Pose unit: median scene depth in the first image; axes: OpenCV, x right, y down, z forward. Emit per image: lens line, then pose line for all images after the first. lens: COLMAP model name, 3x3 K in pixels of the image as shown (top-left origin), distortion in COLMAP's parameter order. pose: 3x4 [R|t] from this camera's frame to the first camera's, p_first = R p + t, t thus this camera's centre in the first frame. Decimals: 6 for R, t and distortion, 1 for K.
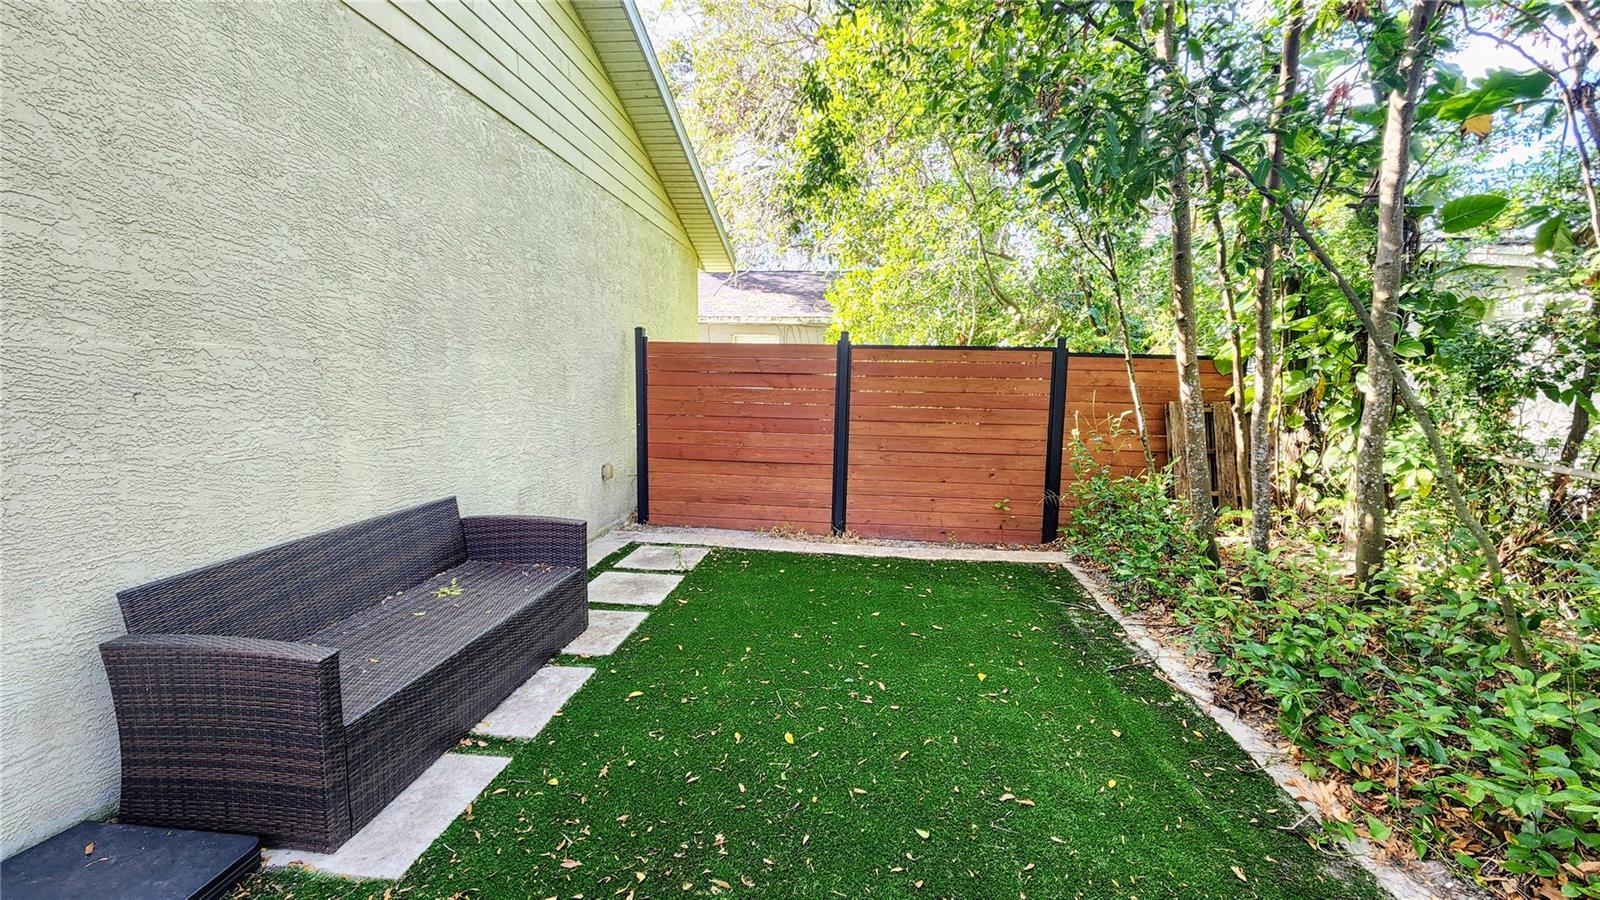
lens RADIAL K [[647.1, 0, 808.1], [0, 647.1, 451.2], [0, 0, 1]] dist [0.000829, -0.001471]
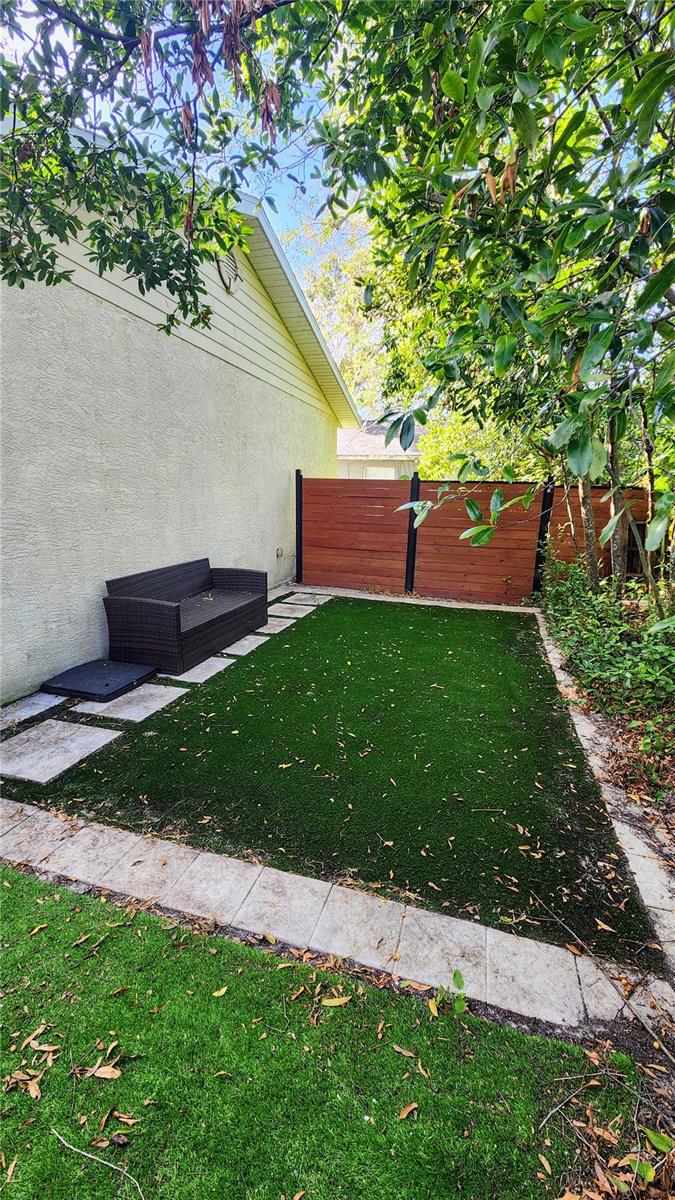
lens RADIAL K [[485.3, 0, 340.5], [0, 485.3, 612.4], [0, 0, 1]] dist [0.000829, -0.001471]
pose [[0.981687, 0.050031, -0.183815, 0.177641], [-0.026507, 0.991385, 0.128272, 0.030529], [0.188649, -0.121051, 0.974555, -0.478255]]
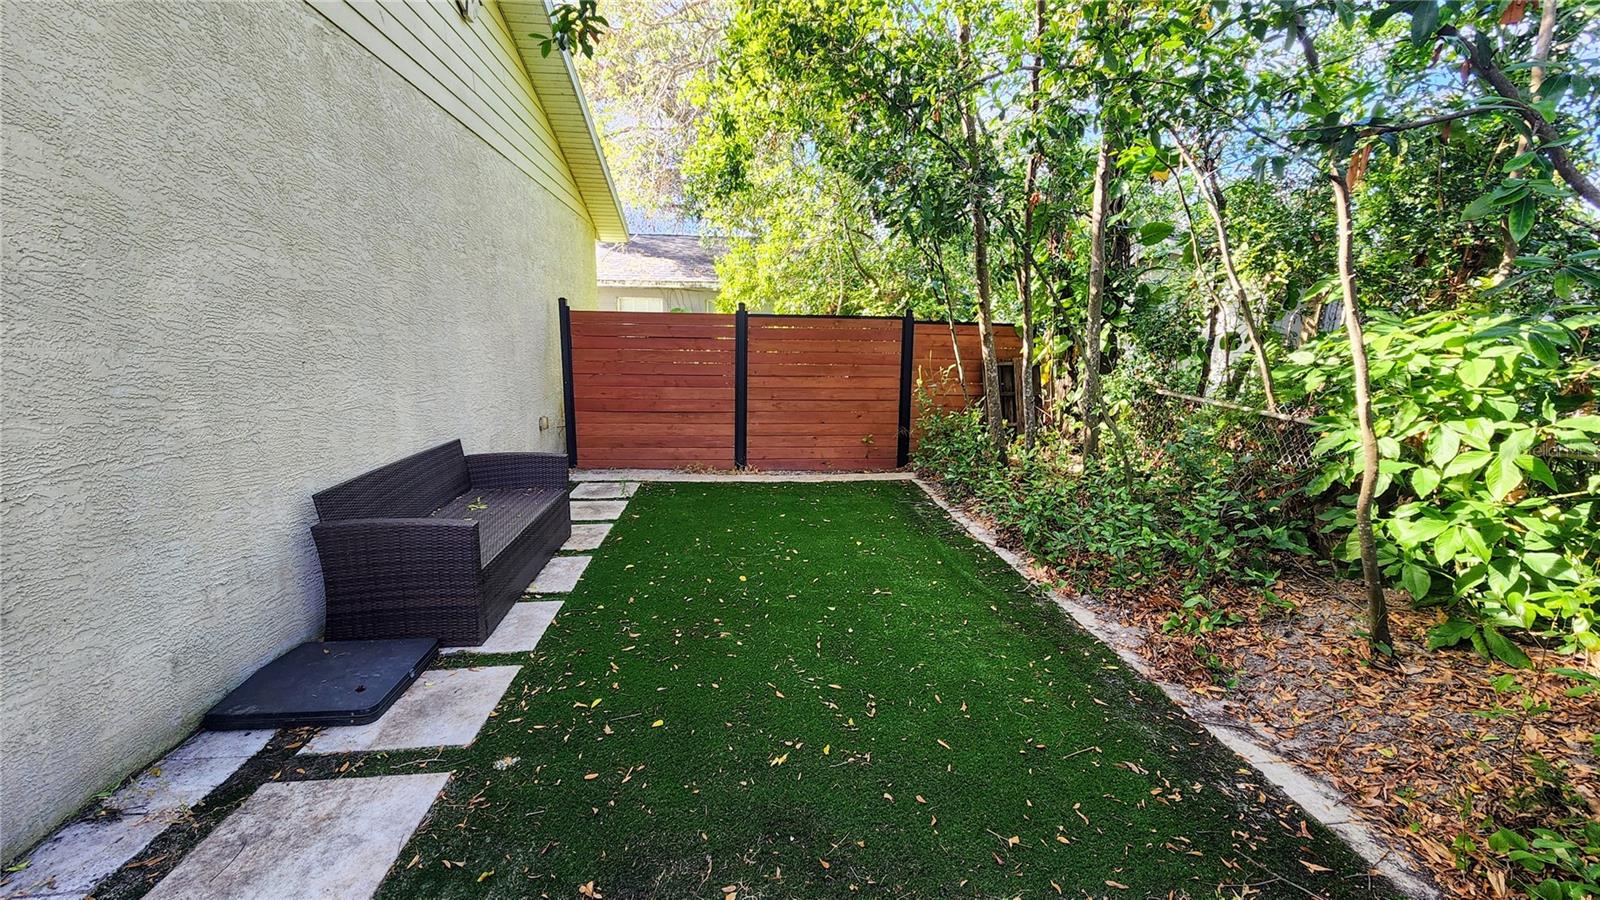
lens RADIAL K [[647.1, 0, 804.2], [0, 647.1, 458.9], [0, 0, 1]] dist [0.000829, -0.001471]
pose [[0.979504, -0.042081, 0.196978, -0.128177], [0.026775, 0.996457, 0.079734, 0.024113], [-0.199636, -0.072826, 0.977160, -0.385260]]
